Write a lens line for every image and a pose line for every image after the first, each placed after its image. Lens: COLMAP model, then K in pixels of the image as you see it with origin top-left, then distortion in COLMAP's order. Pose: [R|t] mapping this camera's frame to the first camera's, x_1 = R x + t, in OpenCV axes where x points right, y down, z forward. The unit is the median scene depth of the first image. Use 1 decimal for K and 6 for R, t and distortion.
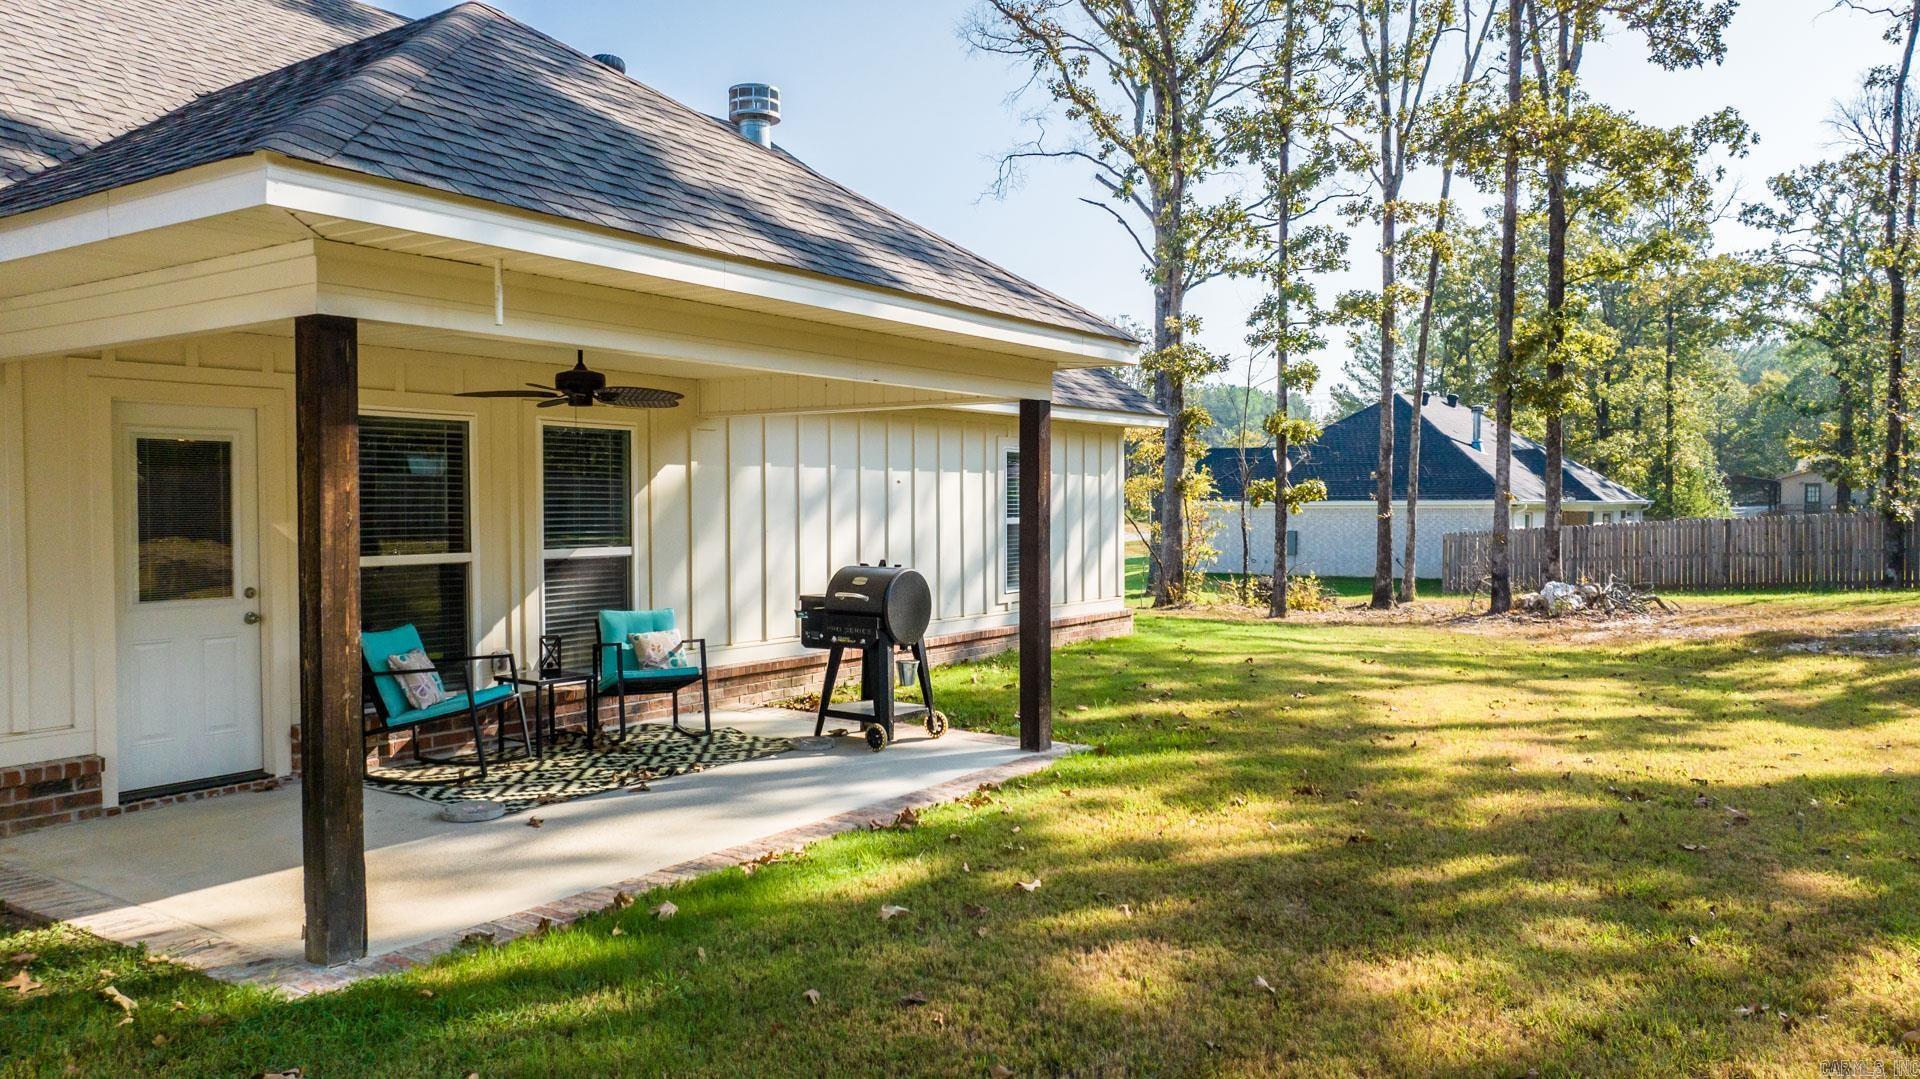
lens RADIAL K [[1383.6, 0, 955.7], [0, 1383.6, 555.4], [0, 0, 1]] dist [-0.075800, 0.110083]
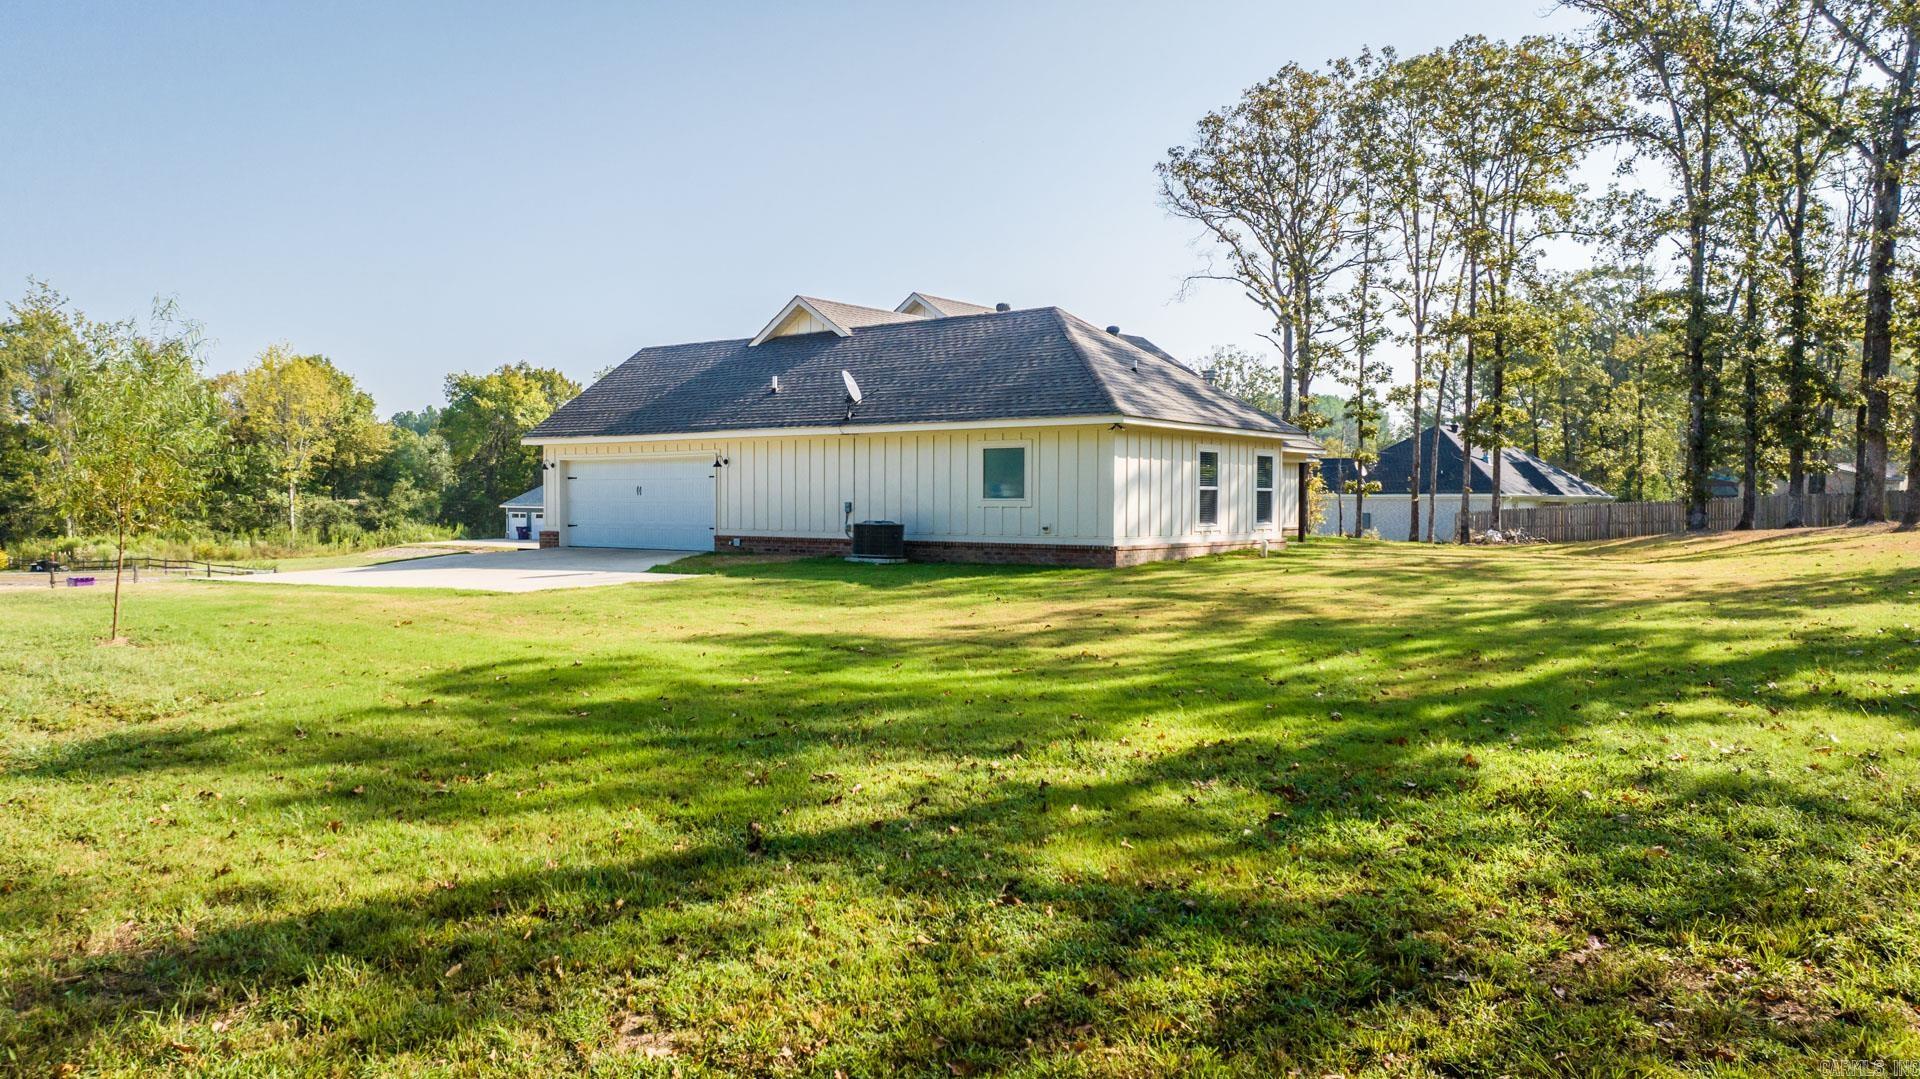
lens RADIAL K [[1374.9, 0, 964.9], [0, 1374.9, 540.3], [0, 0, 1]] dist [-0.020953, 0.000230]
pose [[0.998773, 0.009874, -0.048538, -0.256875], [-0.010303, 0.999910, -0.008591, 0.059026], [0.048449, 0.009080, 0.998784, -1.095420]]
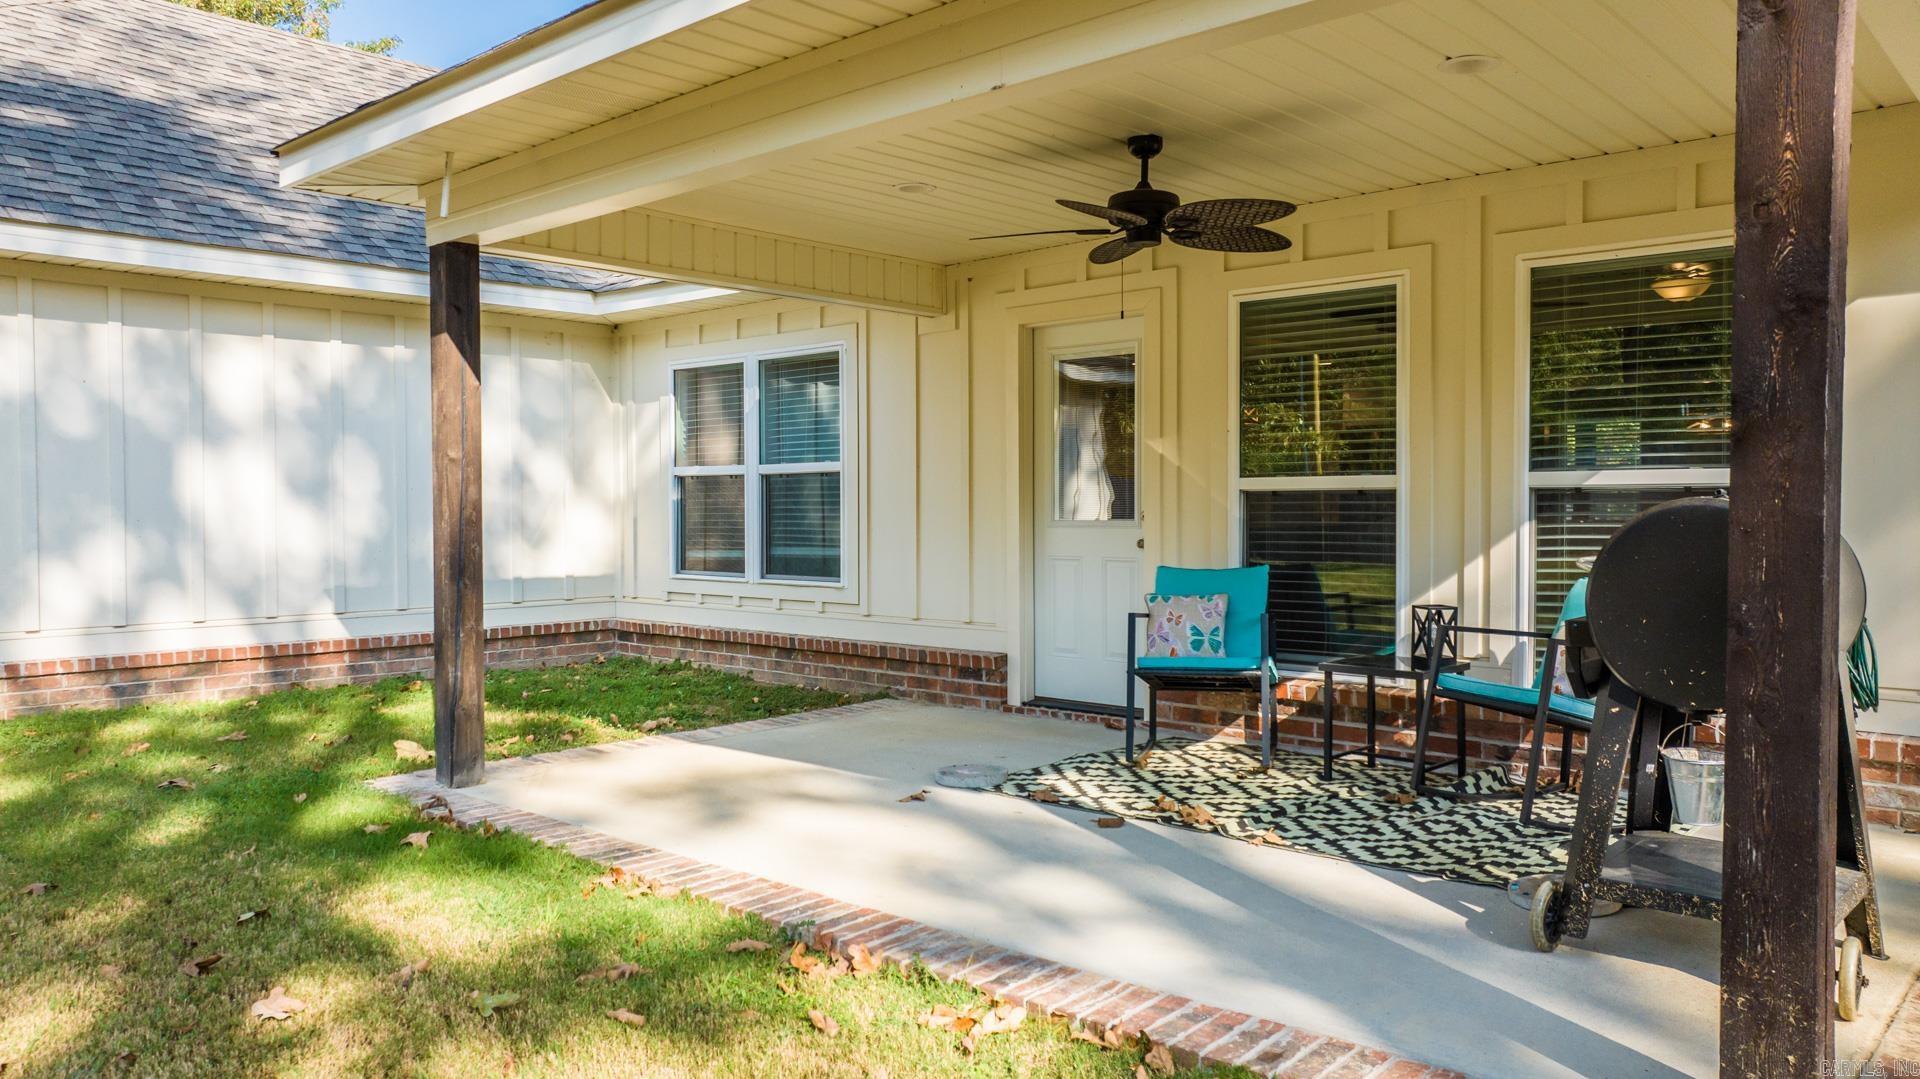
lens RADIAL K [[1374.9, 0, 964.9], [0, 1374.9, 540.3], [0, 0, 1]] dist [-0.020953, 0.000230]
pose [[-0.157759, 0.030456, -0.987008, 0.430666], [-0.030665, 0.998891, 0.035724, 0.014939], [0.987001, 0.035902, -0.156650, 1.055453]]
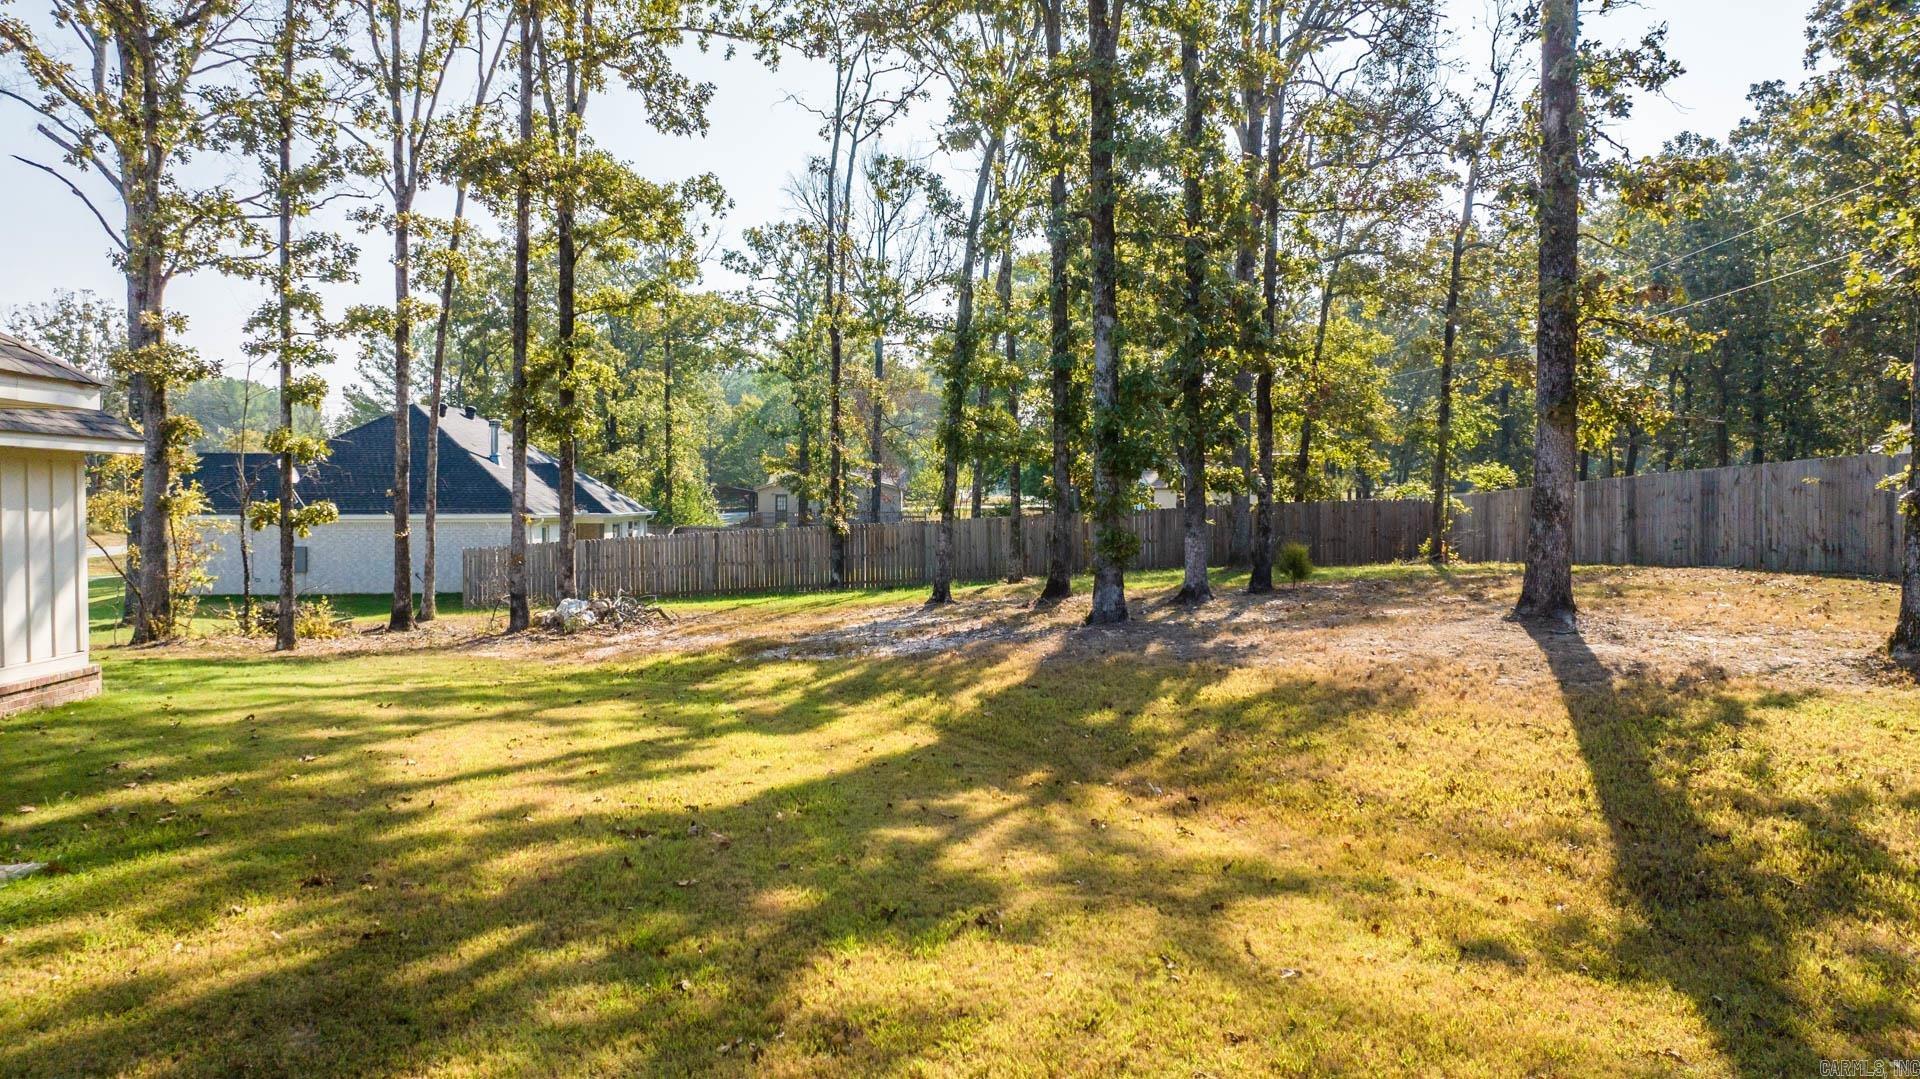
lens RADIAL K [[1383.6, 0, 955.7], [0, 1383.6, 555.4], [0, 0, 1]] dist [-0.075800, 0.110083]
pose [[0.774611, -0.017335, 0.632201, 0.001628], [0.018364, 0.999819, 0.004915, -0.013552], [-0.632172, 0.007802, 0.774789, -0.002411]]
